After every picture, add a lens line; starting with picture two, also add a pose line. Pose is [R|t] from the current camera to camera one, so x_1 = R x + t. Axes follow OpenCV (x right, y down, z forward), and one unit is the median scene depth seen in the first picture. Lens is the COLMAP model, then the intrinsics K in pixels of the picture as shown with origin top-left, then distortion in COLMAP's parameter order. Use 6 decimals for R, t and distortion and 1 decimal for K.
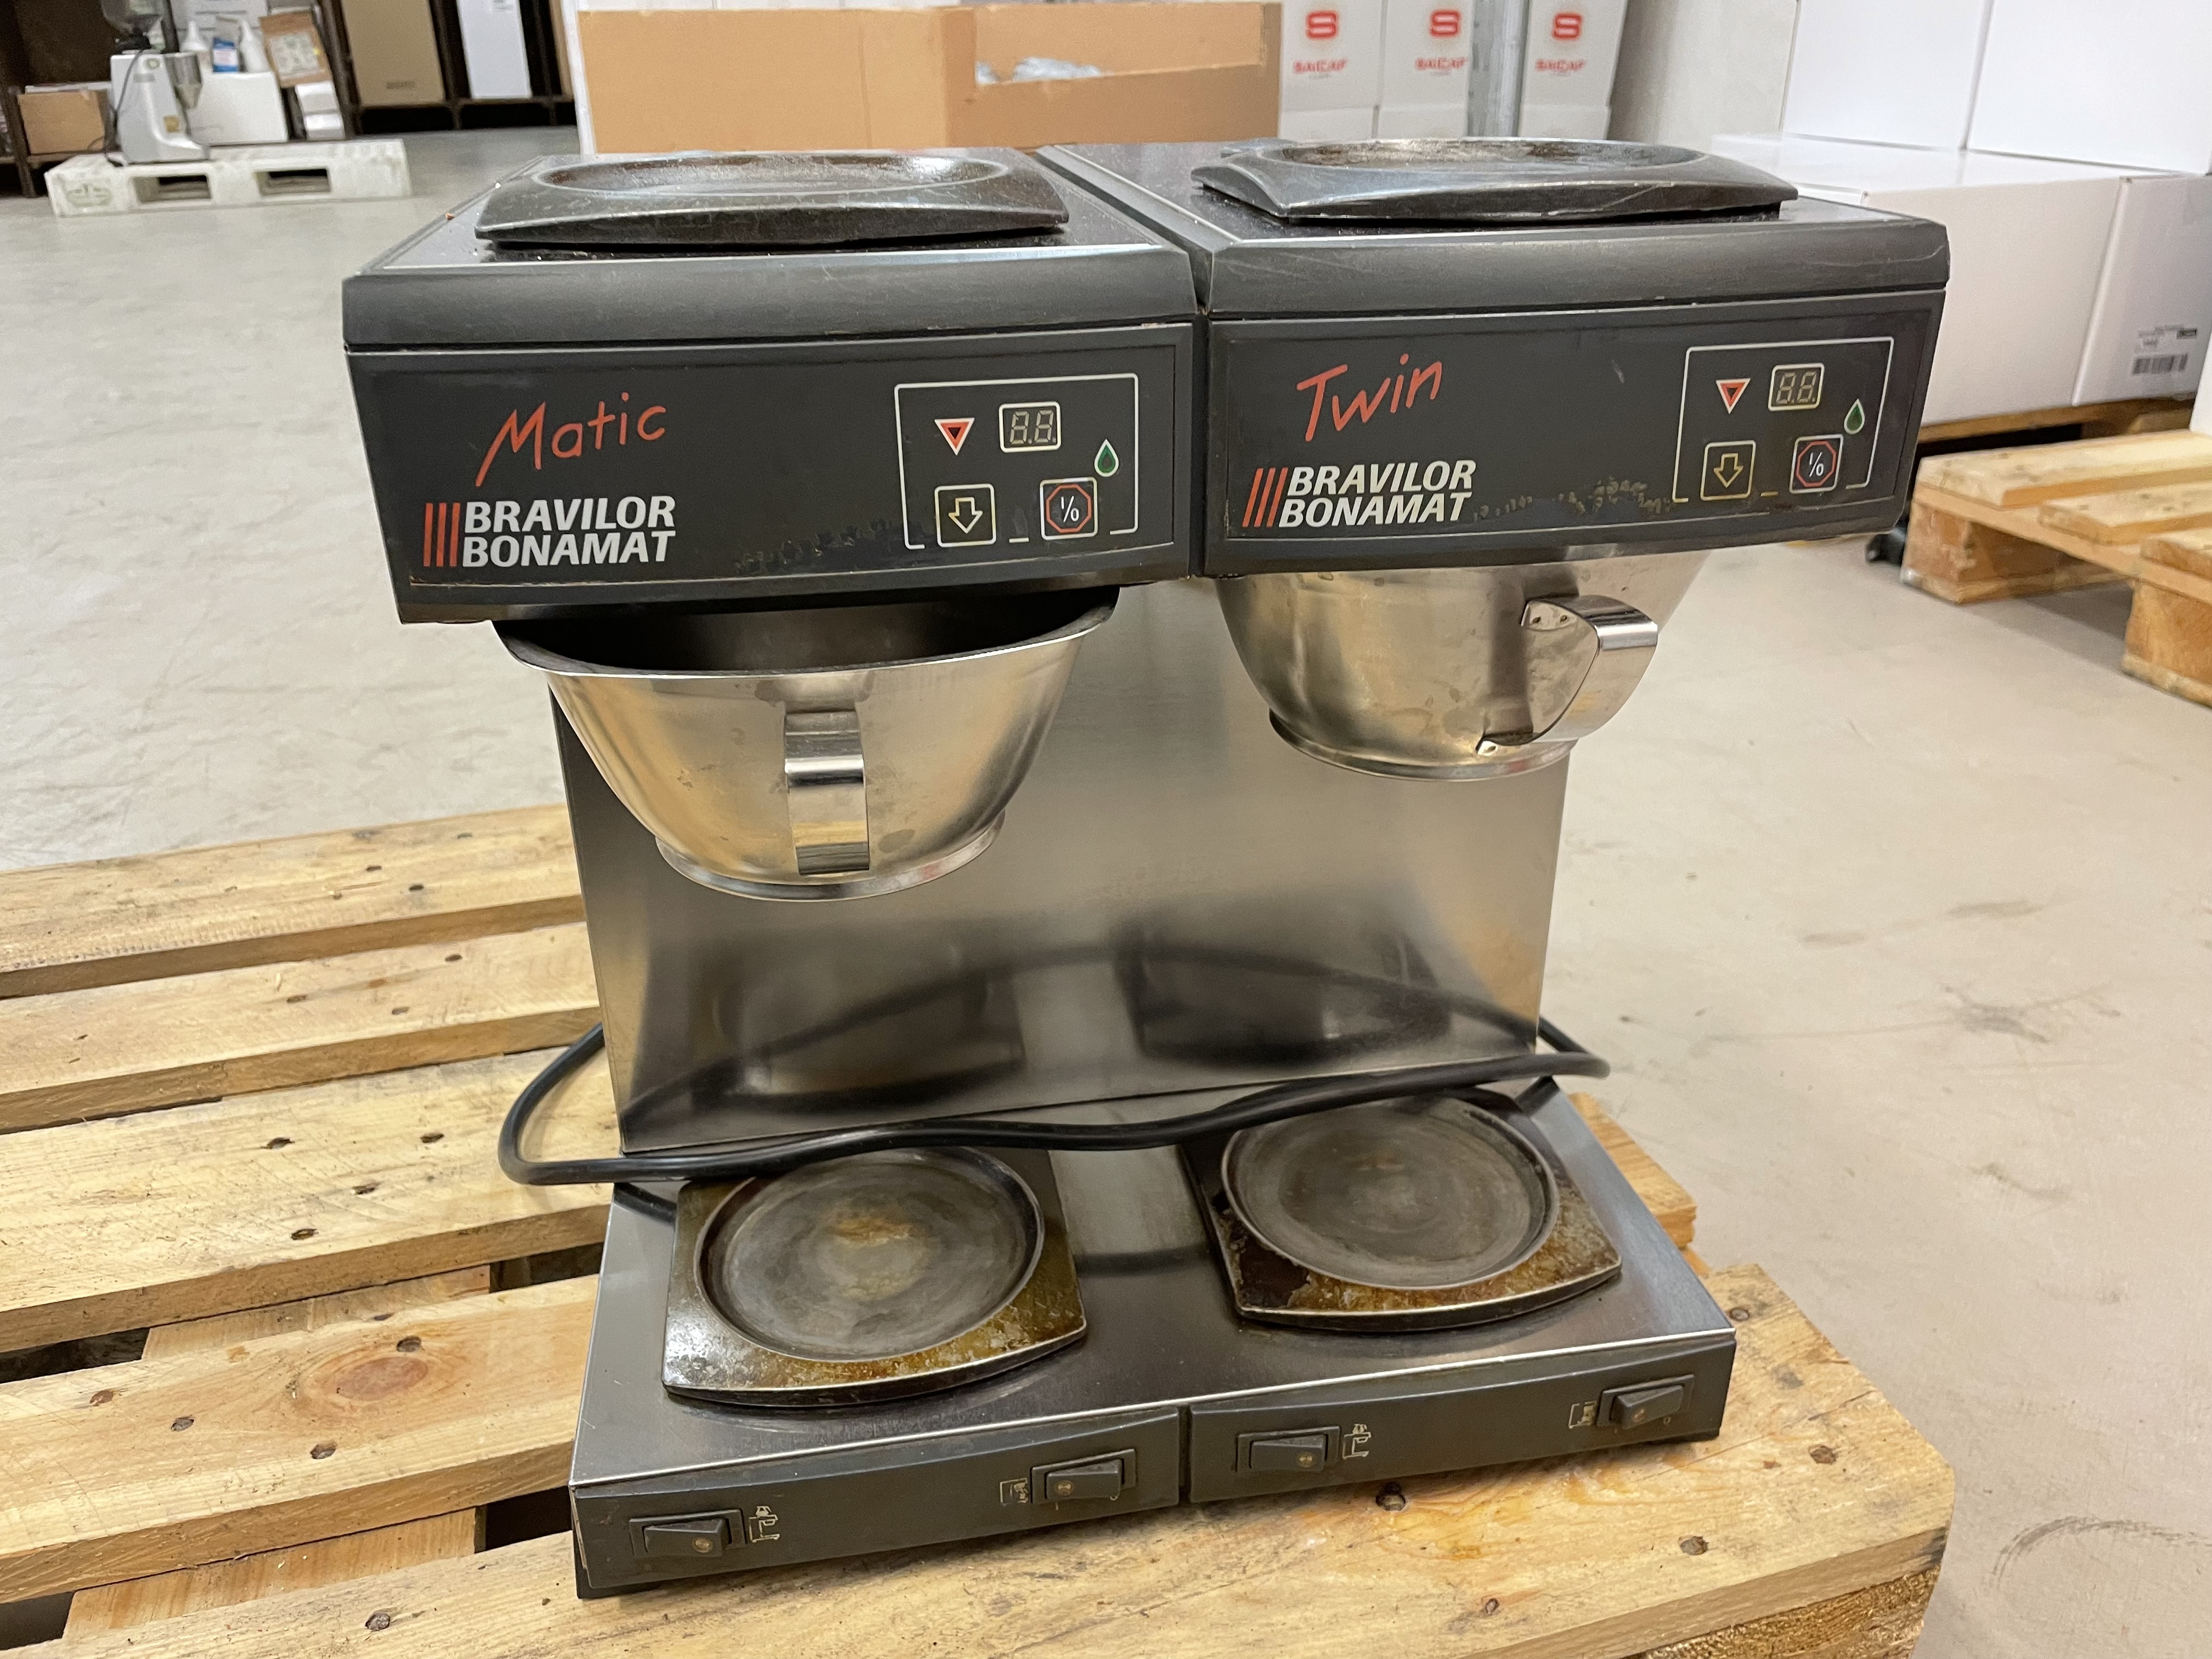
lens RADIAL K [[1656.0, 0, 1099.2], [0, 1656.0, 822.8], [0, 0, 1]] dist [0.091081, -0.135909]
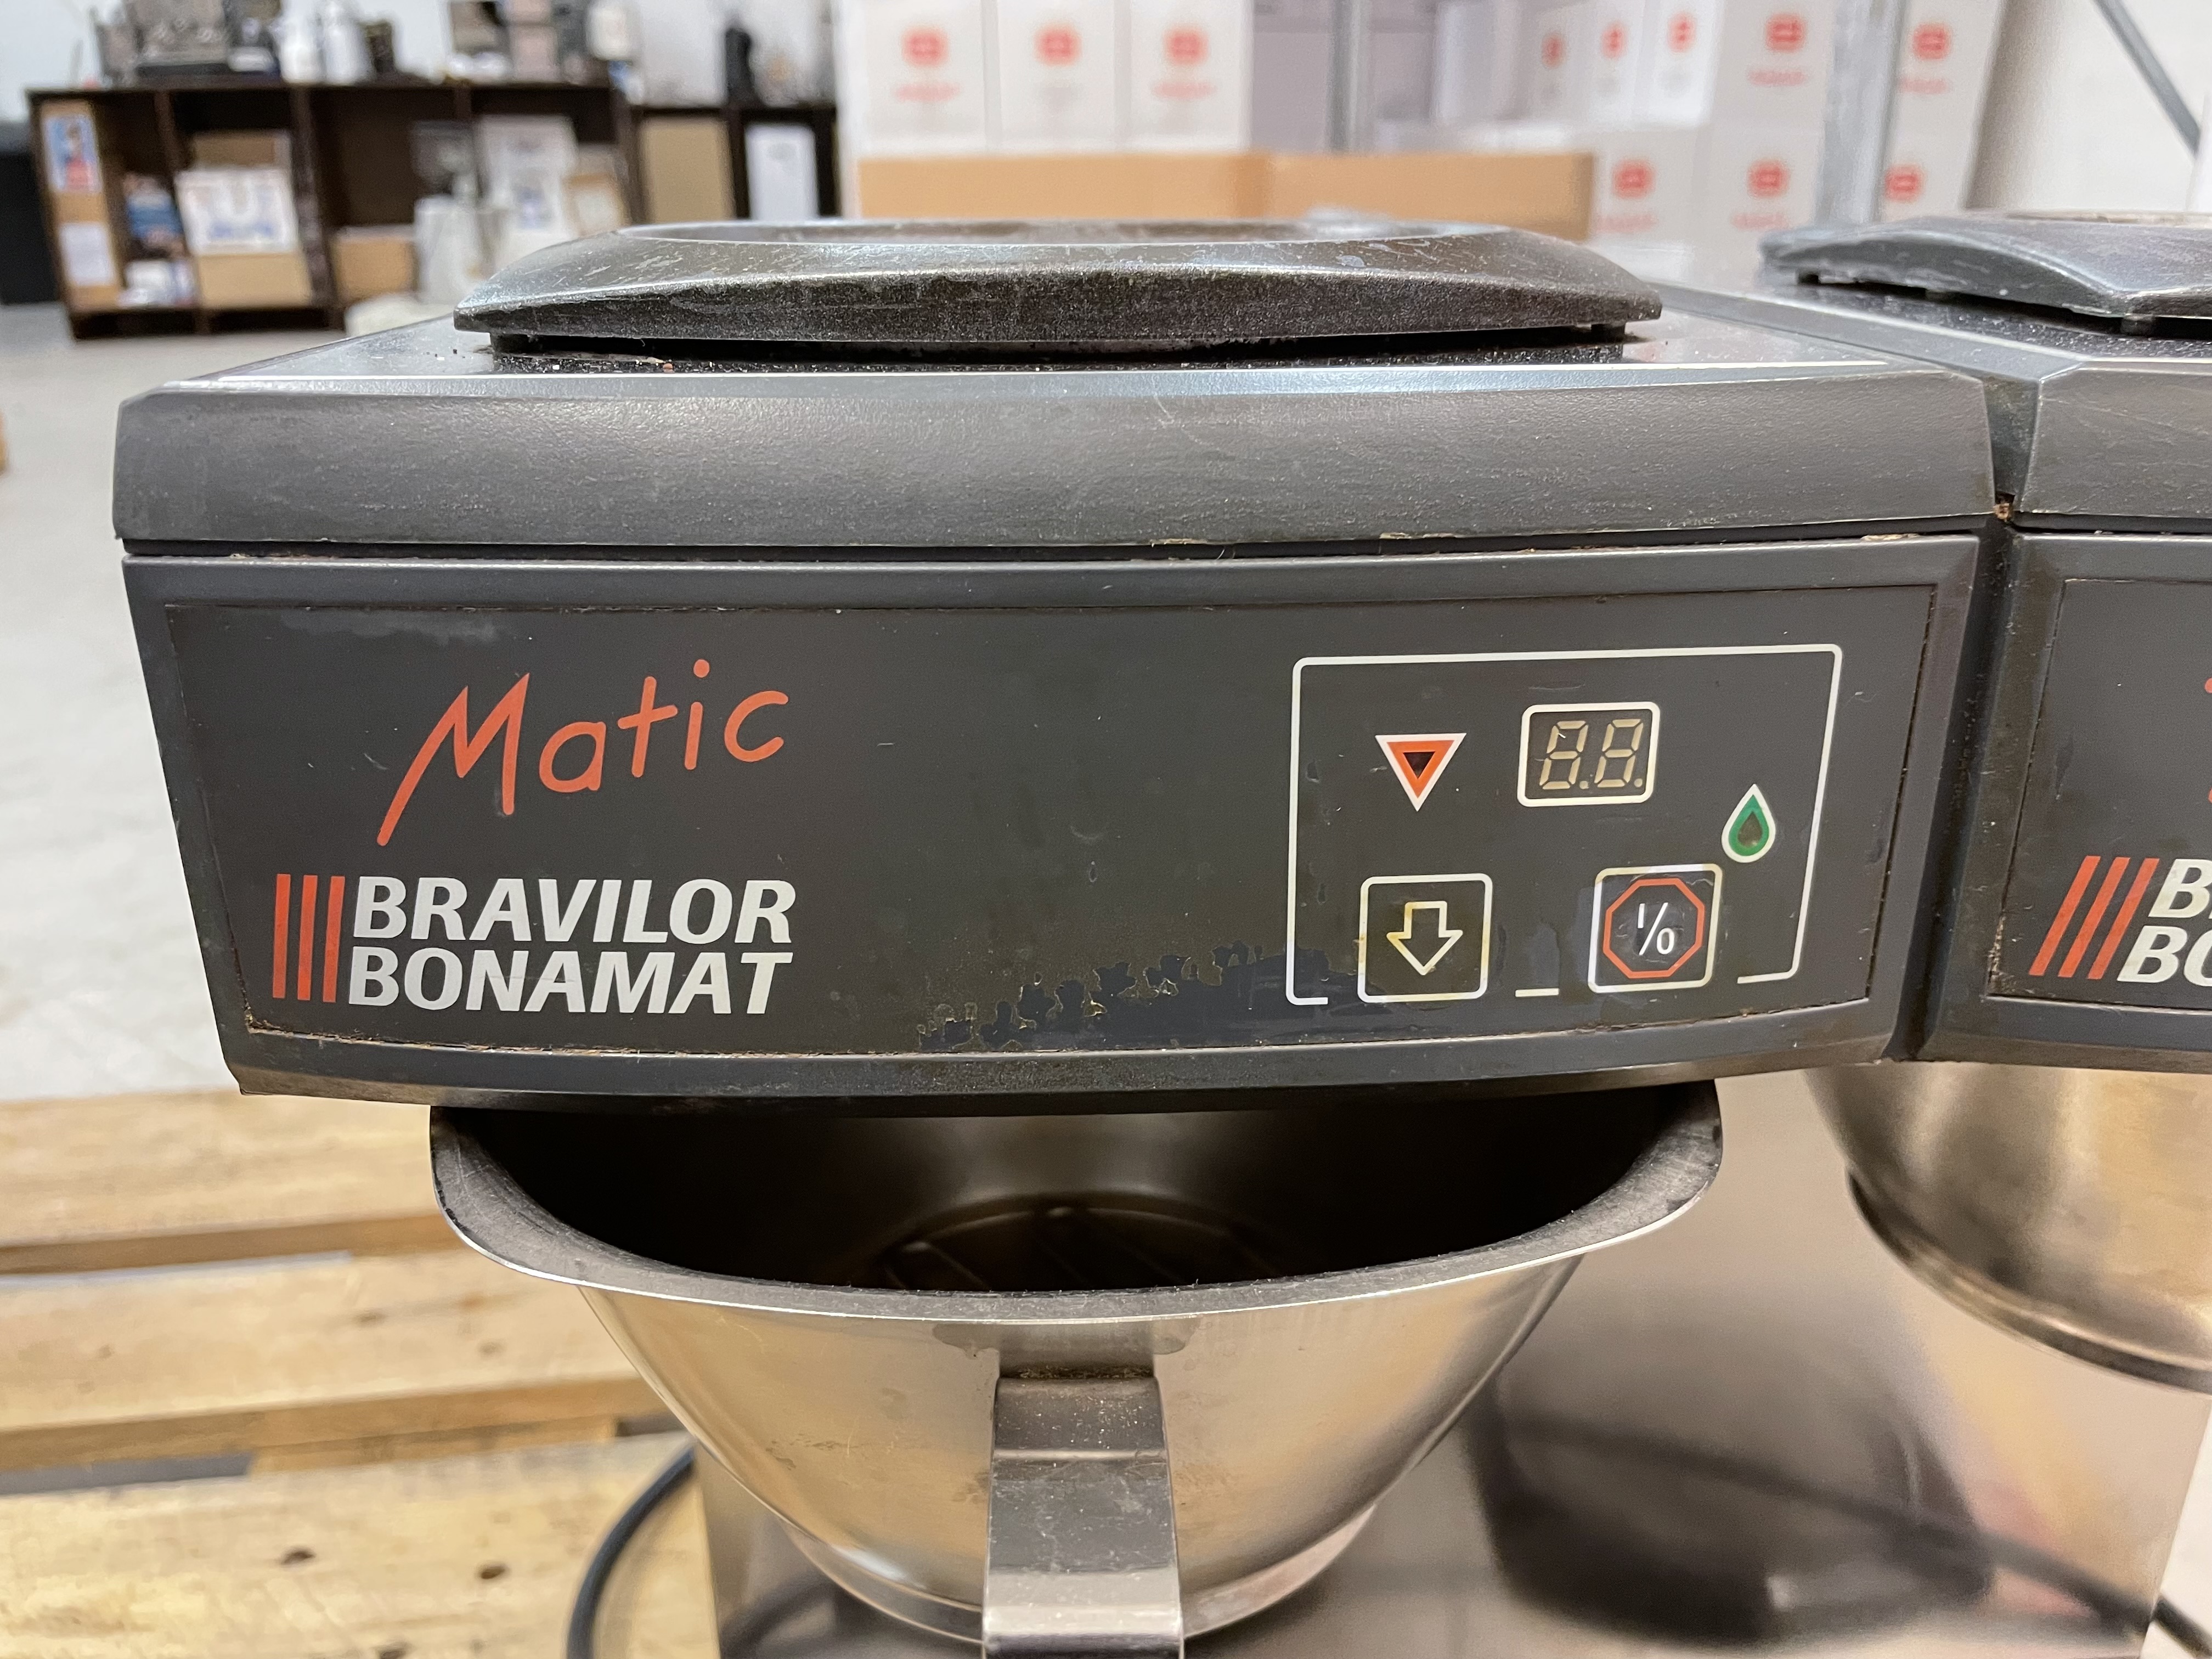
lens RADIAL K [[1678.3, 0, 1123.7], [0, 1678.3, 832.3], [0, 0, 1]] dist [0.090497, -0.155717]
pose [[0.991145, 0.052730, -0.121863, -0.077431], [-0.062737, 0.994835, -0.079796, -0.124405], [0.117026, 0.086735, 0.989334, 0.388997]]
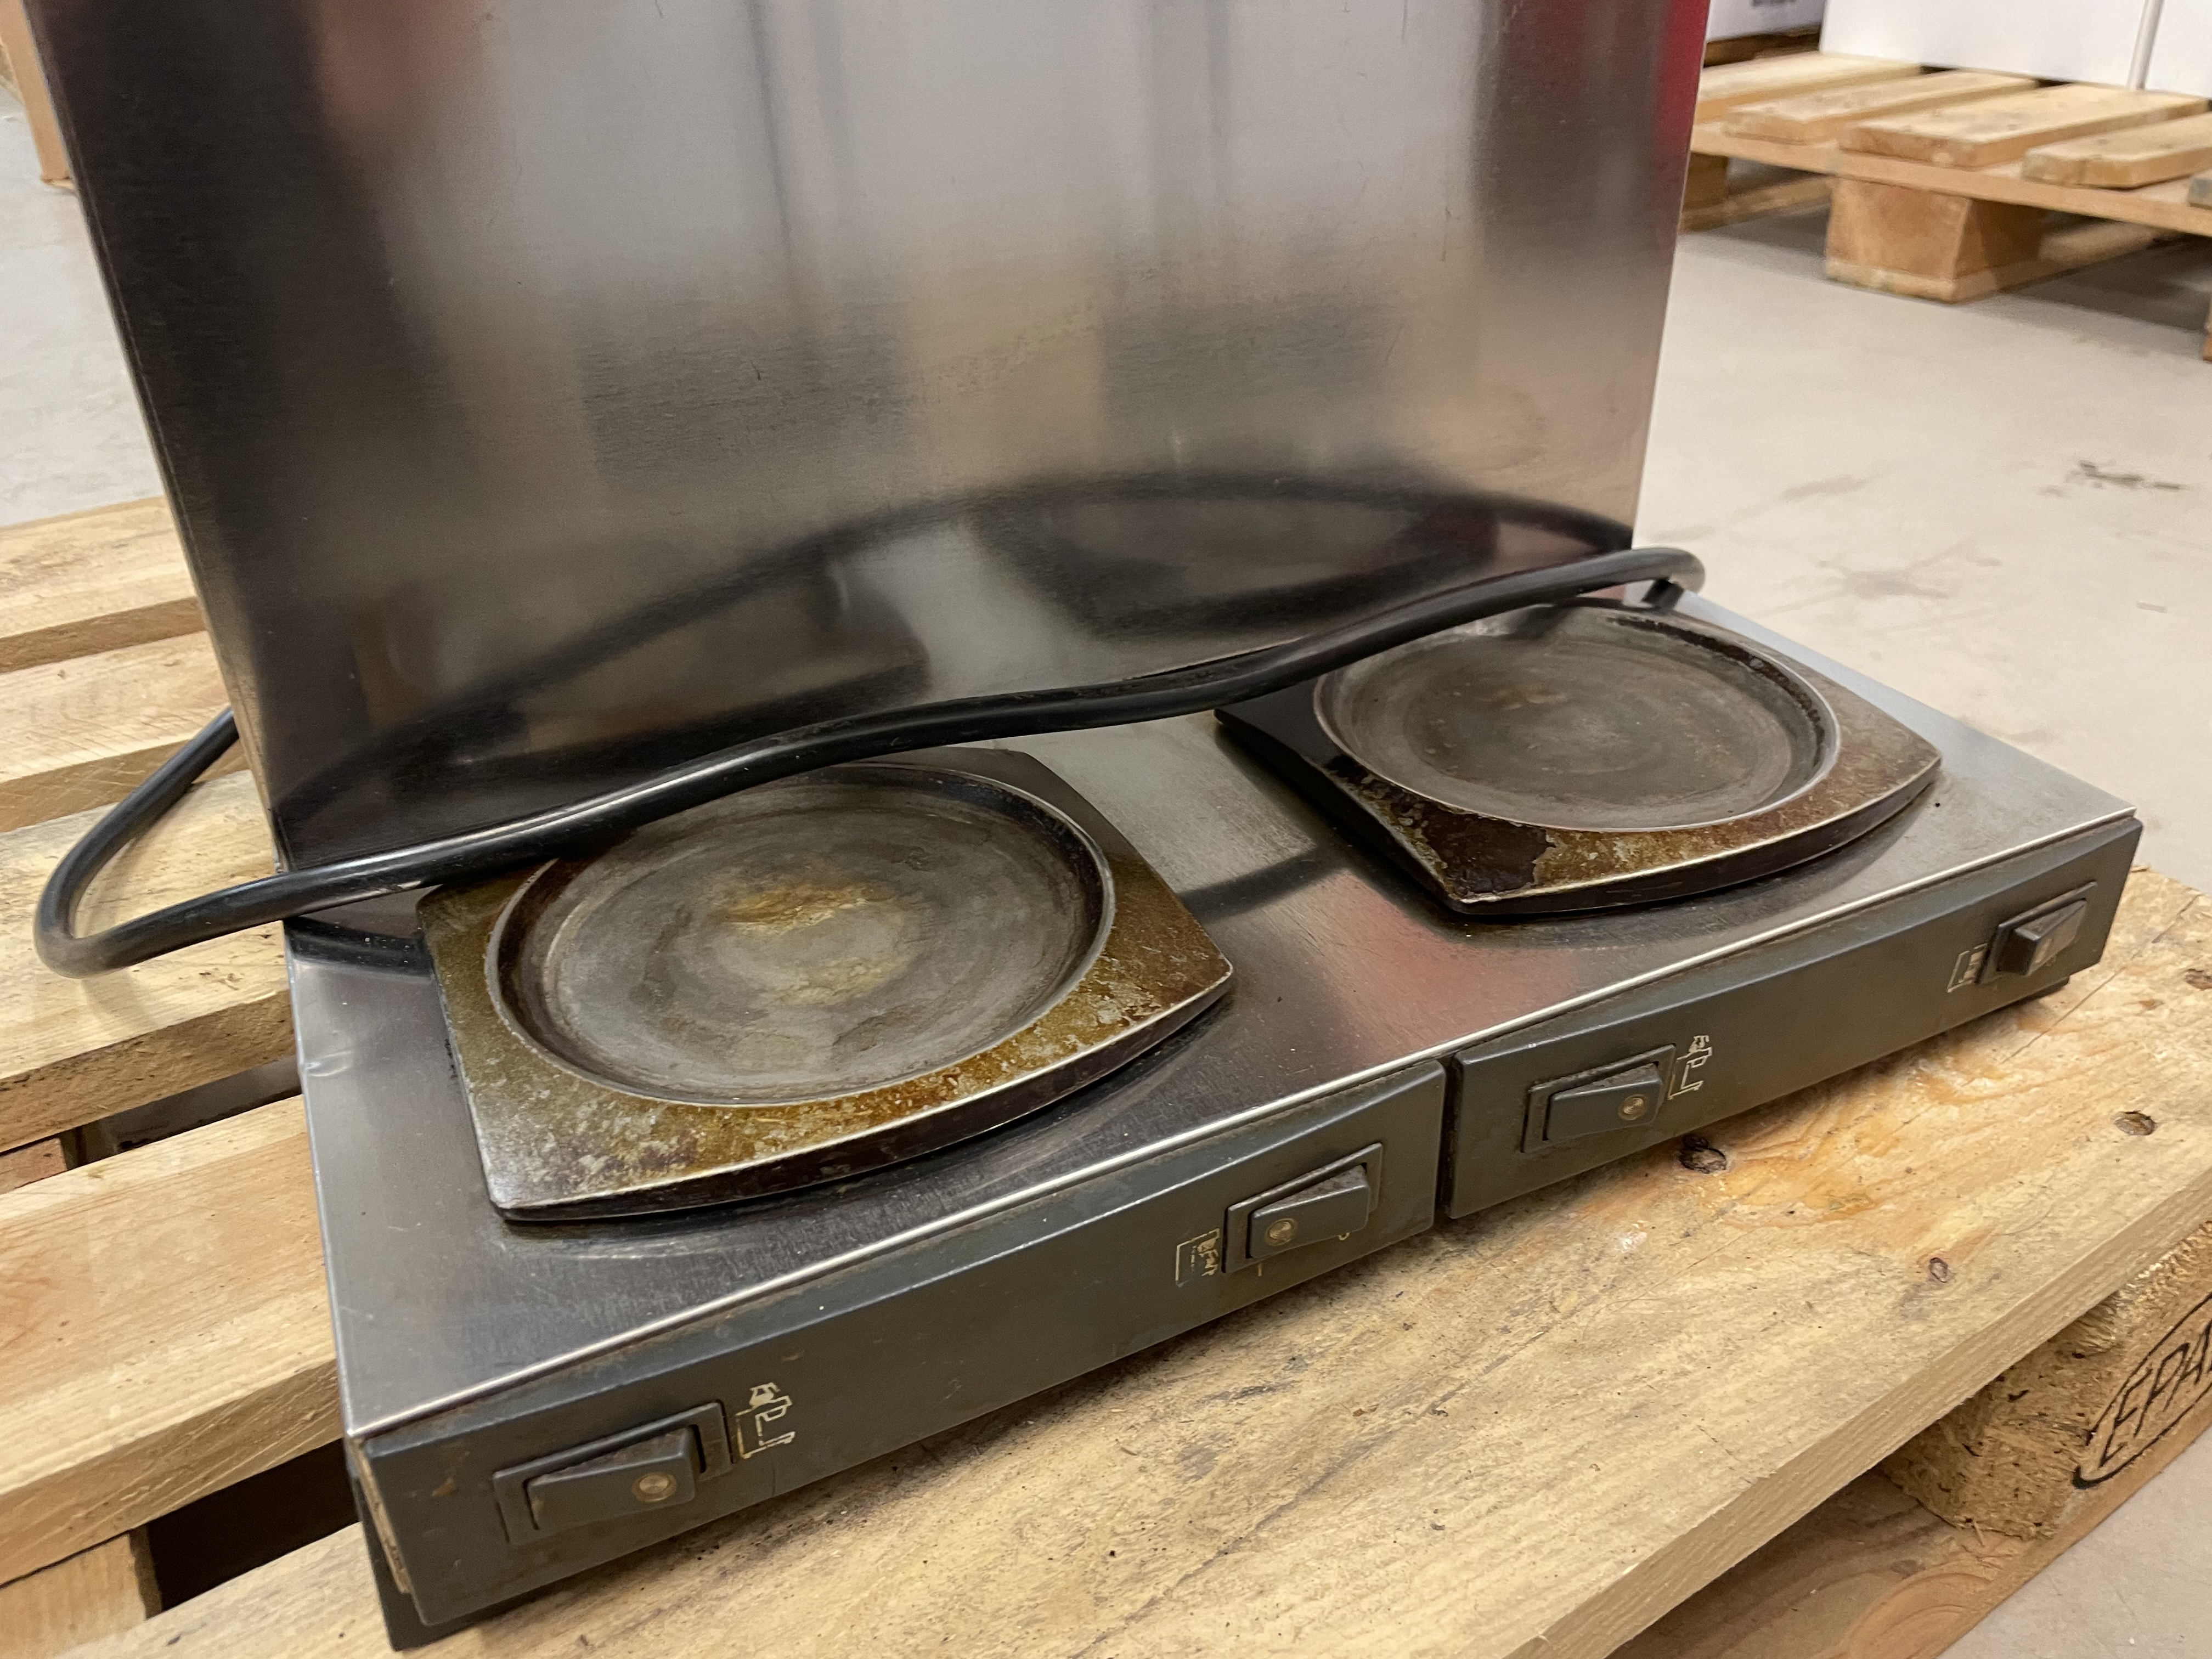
lens RADIAL K [[1656.0, 0, 1099.2], [0, 1656.0, 822.8], [0, 0, 1]] dist [0.091081, -0.135909]
pose [[0.958551, -0.154008, 0.239711, -0.187686], [0.134145, 0.986185, 0.097181, 0.194901], [-0.251366, -0.060997, 0.965968, 0.473210]]
